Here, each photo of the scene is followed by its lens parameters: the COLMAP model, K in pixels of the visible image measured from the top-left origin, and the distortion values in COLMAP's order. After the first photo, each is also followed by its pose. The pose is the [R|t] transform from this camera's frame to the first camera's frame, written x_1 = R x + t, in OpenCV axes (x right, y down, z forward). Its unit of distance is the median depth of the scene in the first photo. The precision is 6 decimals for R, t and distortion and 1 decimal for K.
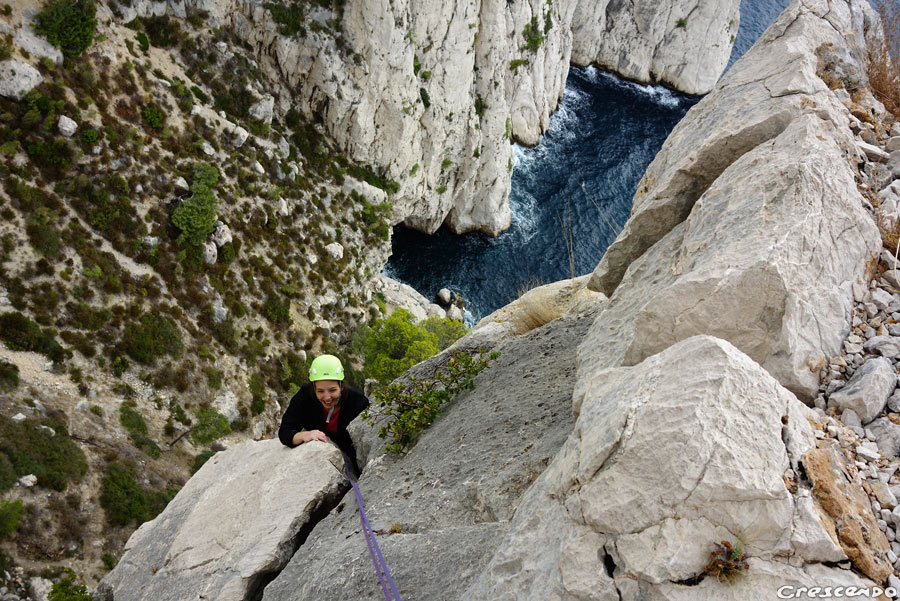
lens RADIAL K [[970.6, 0, 446.3], [0, 970.6, 303.1], [0, 0, 1]] dist [-0.004565, 0.000000]
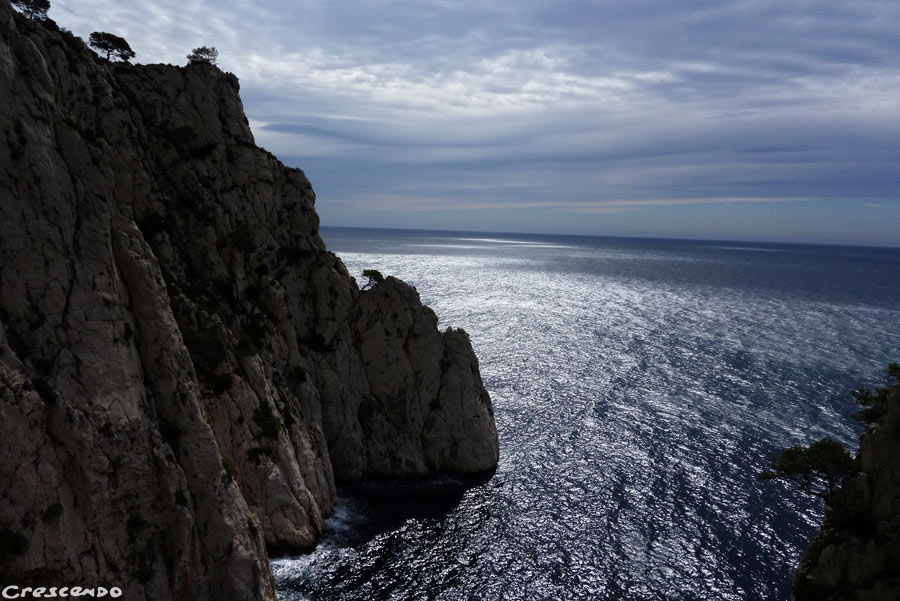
lens RADIAL K [[715.4, 0, 449.7], [0, 715.4, 298.8], [0, 0, 1]] dist [0.001401, -0.000481]
pose [[0.923580, -0.259602, 0.282148, 0.119690], [0.382861, 0.663710, -0.642578, 0.183033], [-0.020450, 0.701495, 0.712380, 0.616758]]
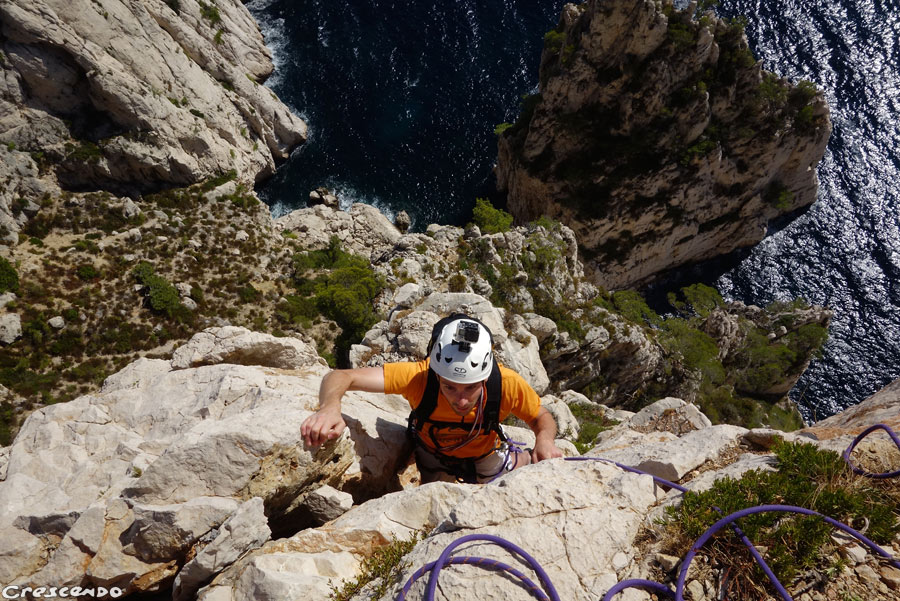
lens RADIAL K [[715.4, 0, 446.6], [0, 715.4, 296.8], [0, 0, 1]] dist [0.001401, -0.000481]
pose [[0.668118, -0.744048, -0.003395, 0.026167], [0.722788, 0.647931, 0.240338, -0.030017], [-0.176623, -0.163028, 0.970683, -0.109637]]
